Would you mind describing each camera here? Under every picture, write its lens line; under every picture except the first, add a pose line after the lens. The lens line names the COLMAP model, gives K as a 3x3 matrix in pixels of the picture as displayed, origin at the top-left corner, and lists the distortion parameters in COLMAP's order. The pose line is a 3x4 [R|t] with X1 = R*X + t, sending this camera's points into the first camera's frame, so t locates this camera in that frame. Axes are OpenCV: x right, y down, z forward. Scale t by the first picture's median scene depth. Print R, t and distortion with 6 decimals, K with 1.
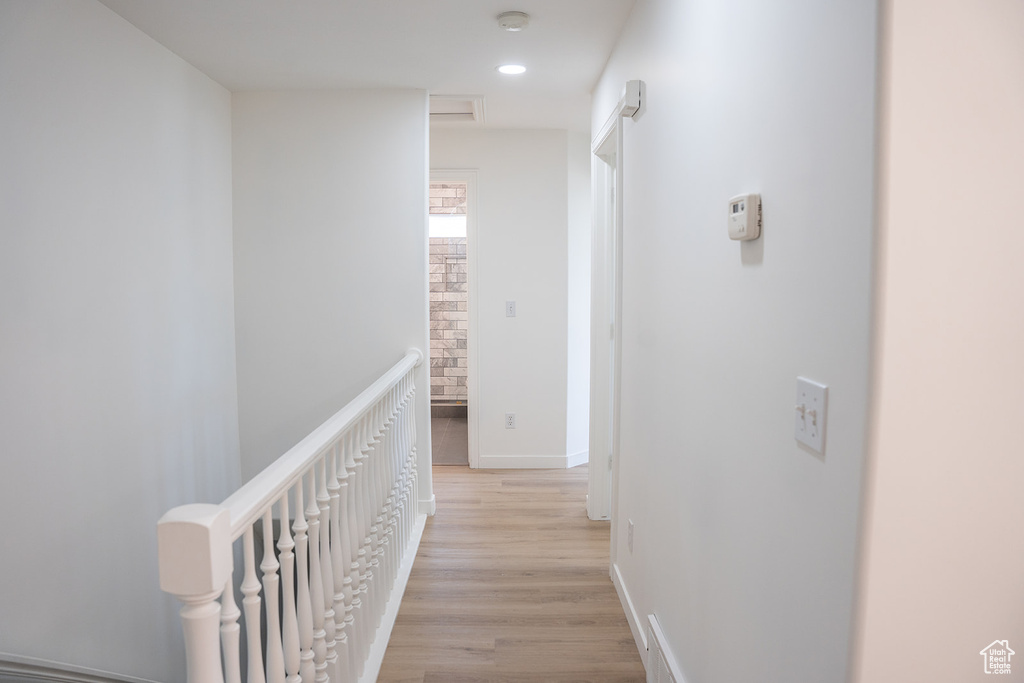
lens RADIAL K [[706.7, 0, 511.4], [0, 706.7, 346.2], [0, 0, 1]] dist [-0.181529, 0.136126]
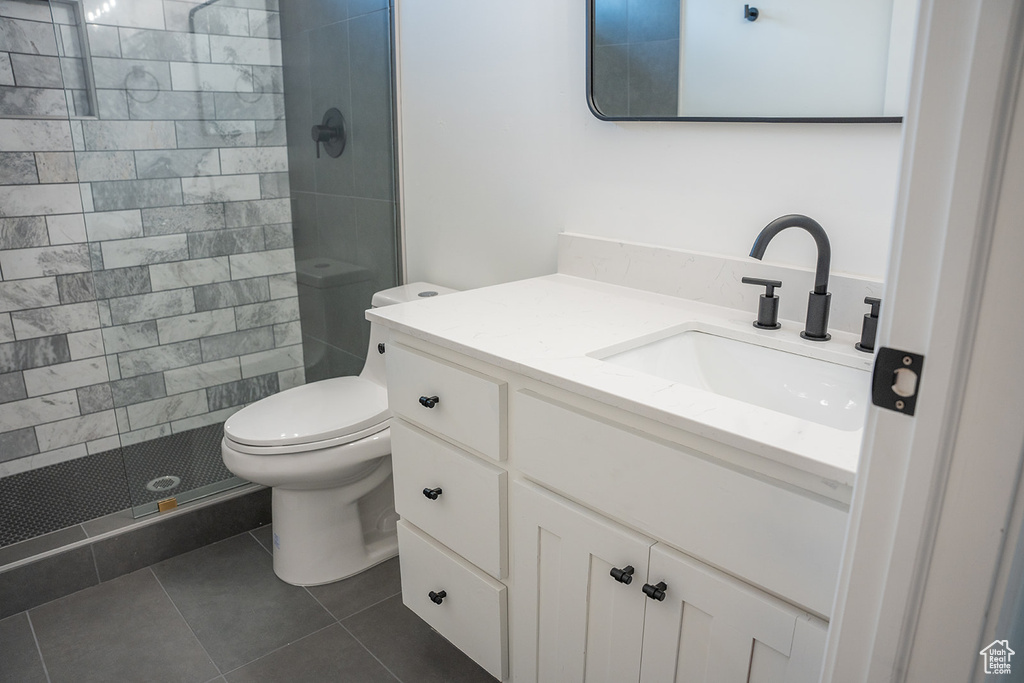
lens RADIAL K [[706.7, 0, 511.4], [0, 706.7, 346.2], [0, 0, 1]] dist [-0.181529, 0.136126]
pose [[0.744505, -0.185702, 0.641270, -0.122301], [0.055453, 0.974418, 0.217796, -0.032912], [-0.665310, -0.126590, 0.735757, 0.643307]]
